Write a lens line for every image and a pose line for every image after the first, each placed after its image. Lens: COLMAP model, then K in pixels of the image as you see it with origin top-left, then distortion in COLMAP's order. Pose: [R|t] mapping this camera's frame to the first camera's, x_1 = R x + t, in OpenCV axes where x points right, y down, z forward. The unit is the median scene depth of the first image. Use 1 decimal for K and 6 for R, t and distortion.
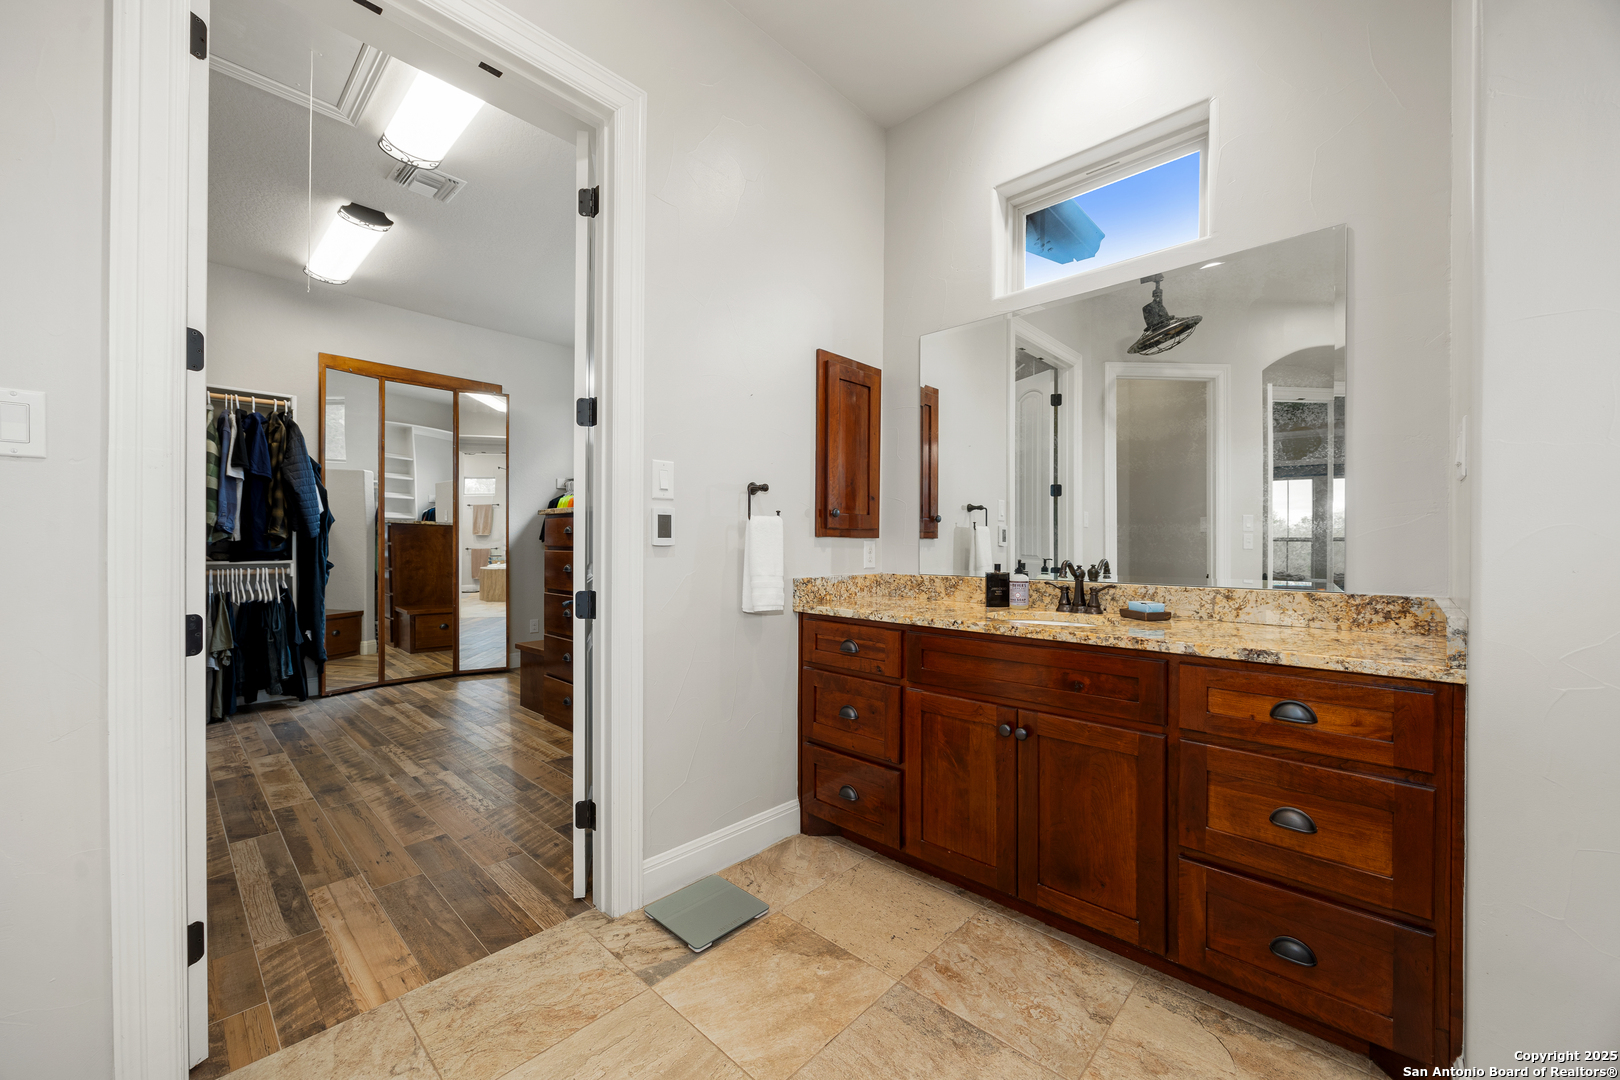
lens RADIAL K [[627.2, 0, 804.9], [0, 627.2, 540.8], [0, 0, 1]] dist [-0.000270, 0.000218]
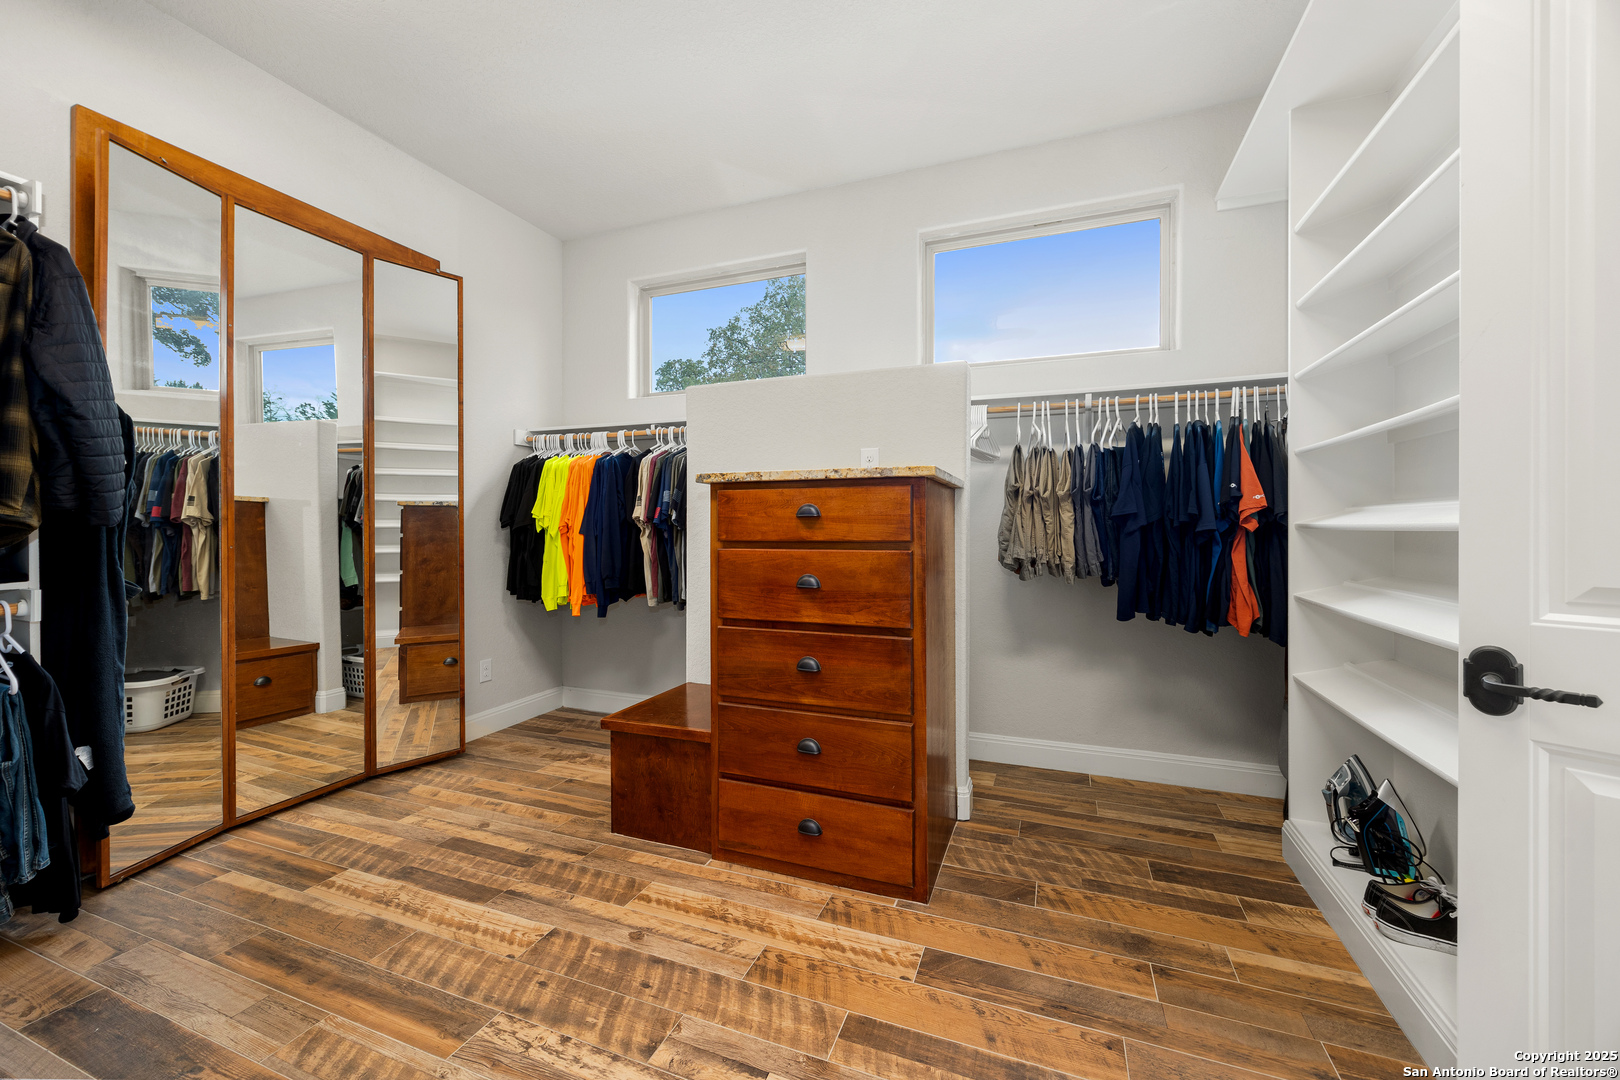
lens RADIAL K [[627.2, 0, 804.9], [0, 627.2, 531.8], [0, 0, 1]] dist [-0.000270, 0.000218]
pose [[0.926901, -0.005701, 0.375263, -0.527335], [0.002392, 0.999954, 0.009282, -0.004429], [-0.375299, -0.007706, 0.926872, 0.450291]]
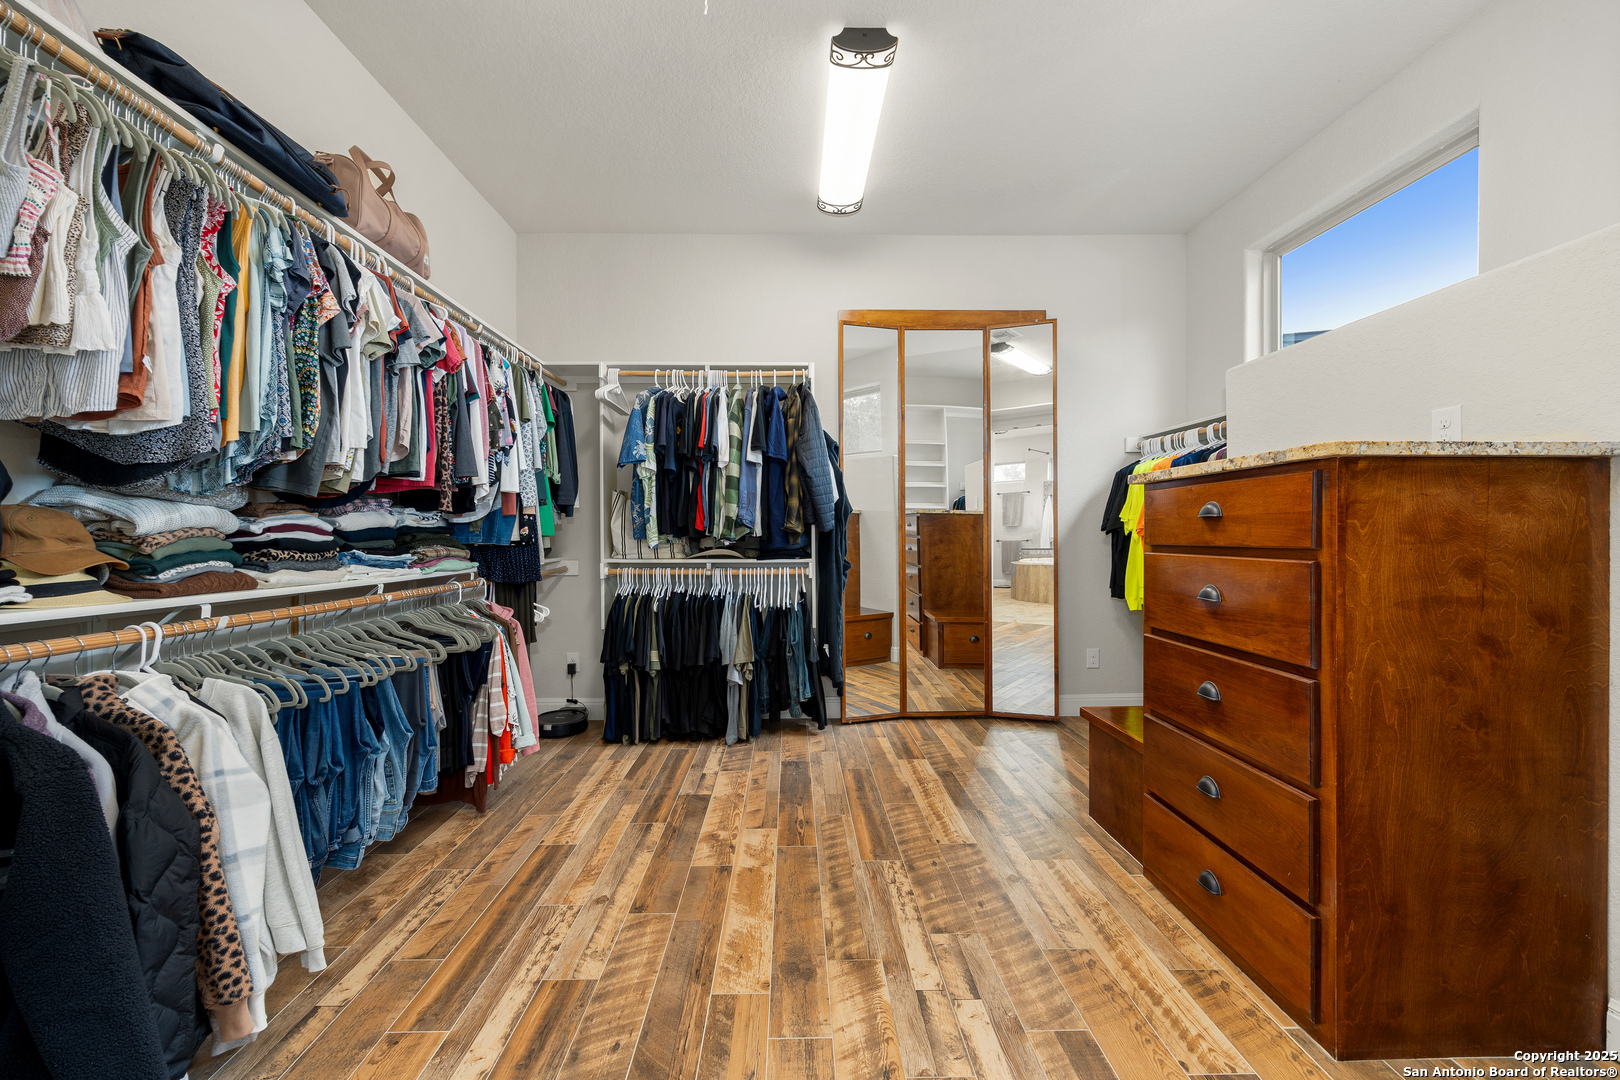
lens RADIAL K [[627.2, 0, 807.2], [0, 627.2, 546.0], [0, 0, 1]] dist [-0.000270, 0.000218]
pose [[0.707538, 0.007508, -0.706636, -0.237742], [0.009554, 0.999751, 0.020189, -0.003526], [0.706611, -0.021035, 0.707290, 0.420322]]
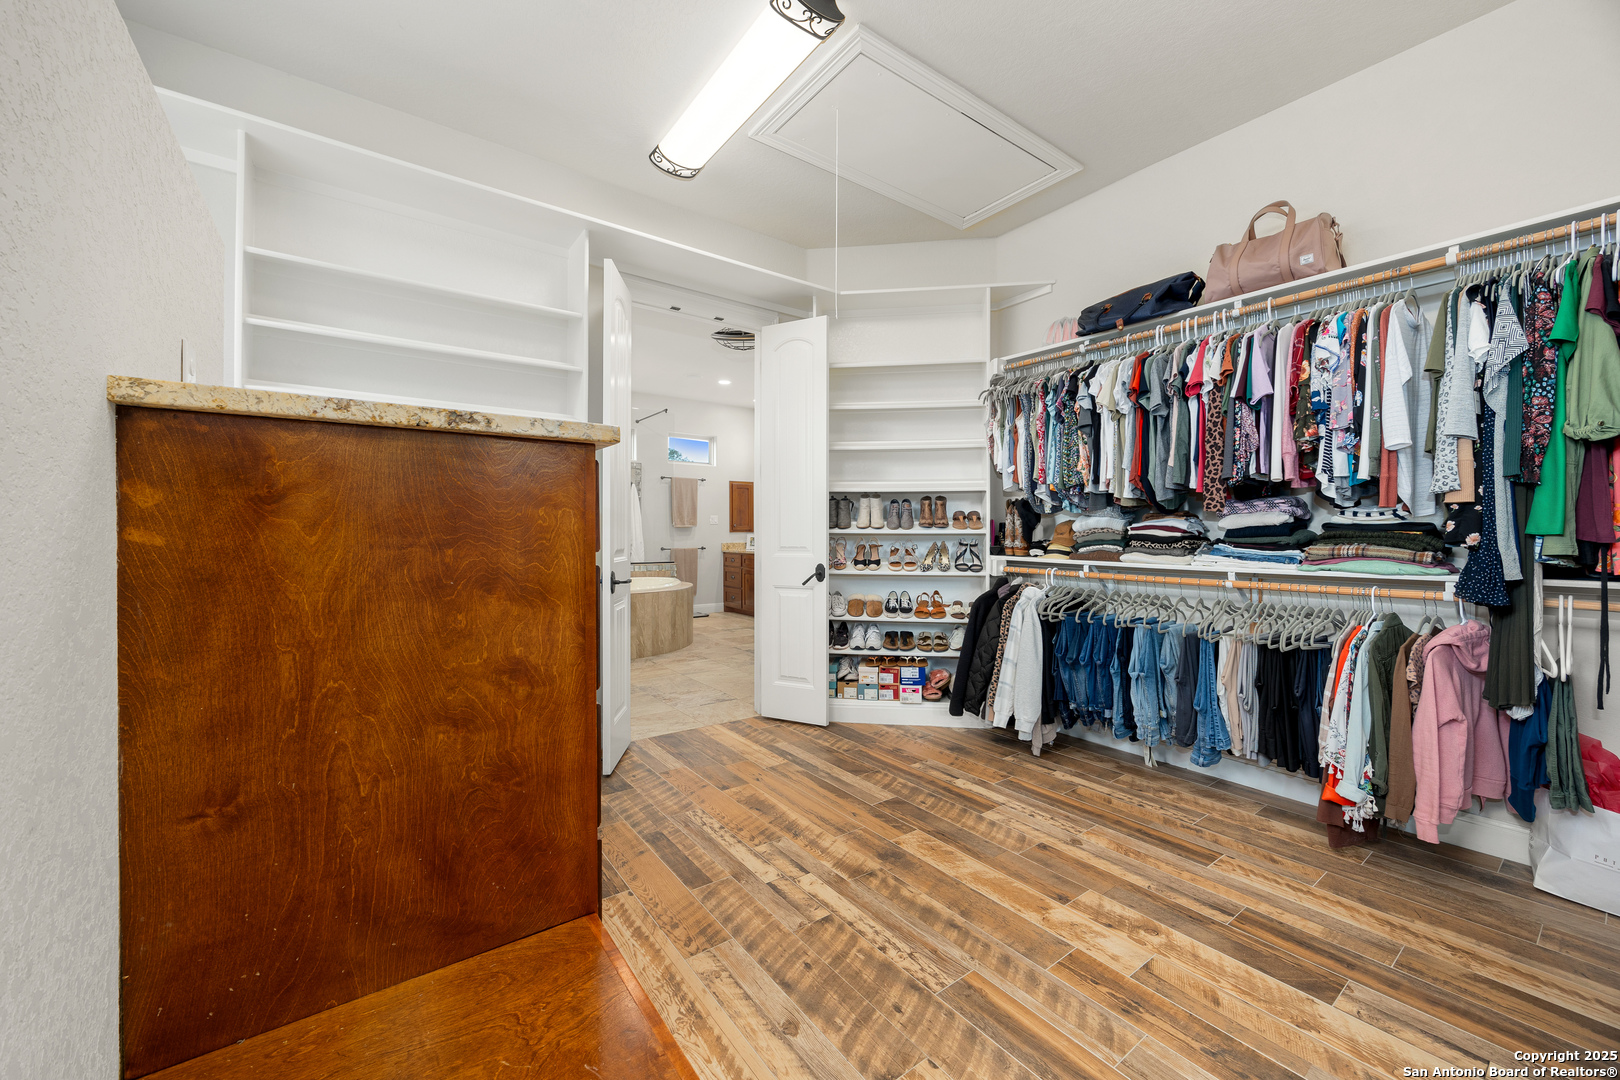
lens RADIAL K [[627.2, 0, 824.0], [0, 627.2, 540.1], [0, 0, 1]] dist [-0.000270, 0.000218]
pose [[-0.987796, -0.003289, 0.155719, -0.547259], [-0.002152, 0.999970, 0.007471, -0.000497], [-0.155738, 0.007045, -0.987773, 1.231103]]
